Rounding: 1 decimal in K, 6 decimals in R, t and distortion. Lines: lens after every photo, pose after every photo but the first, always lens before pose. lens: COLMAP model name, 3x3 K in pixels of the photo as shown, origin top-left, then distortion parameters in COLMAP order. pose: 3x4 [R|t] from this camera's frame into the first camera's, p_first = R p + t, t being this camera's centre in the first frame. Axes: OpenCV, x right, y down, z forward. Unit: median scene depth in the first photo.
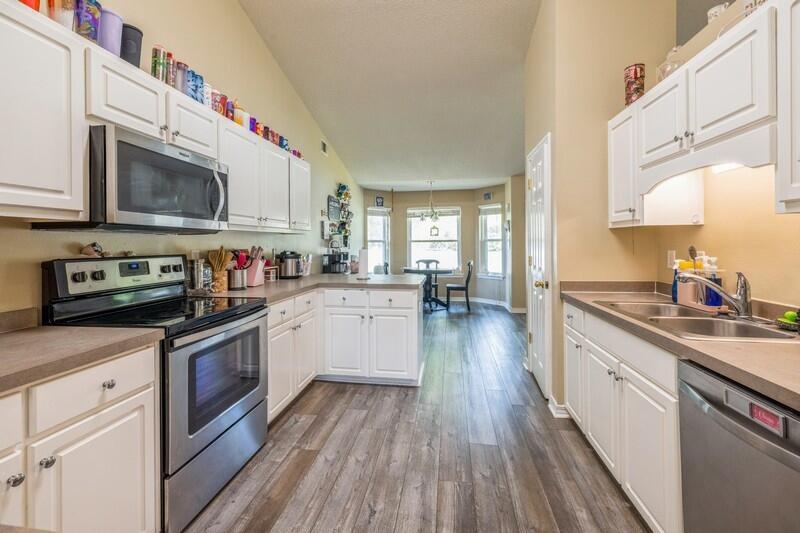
lens RADIAL K [[329.4, 0, 397.4], [0, 329.4, 241.0], [0, 0, 1]] dist [0.000601, 0.000151]
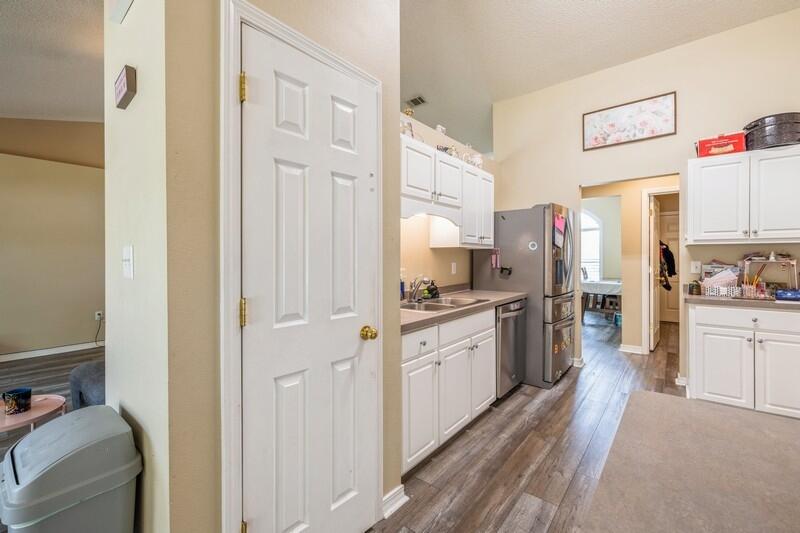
lens RADIAL K [[343.1, 0, 399.4], [0, 343.1, 260.7], [0, 0, 1]] dist [0.002027, 0.000598]
pose [[-0.864855, 0.006744, 0.501976, 0.131519], [0.005849, 0.999977, -0.003356, 0.016295], [-0.501987, 0.000033, -0.864875, 1.939791]]
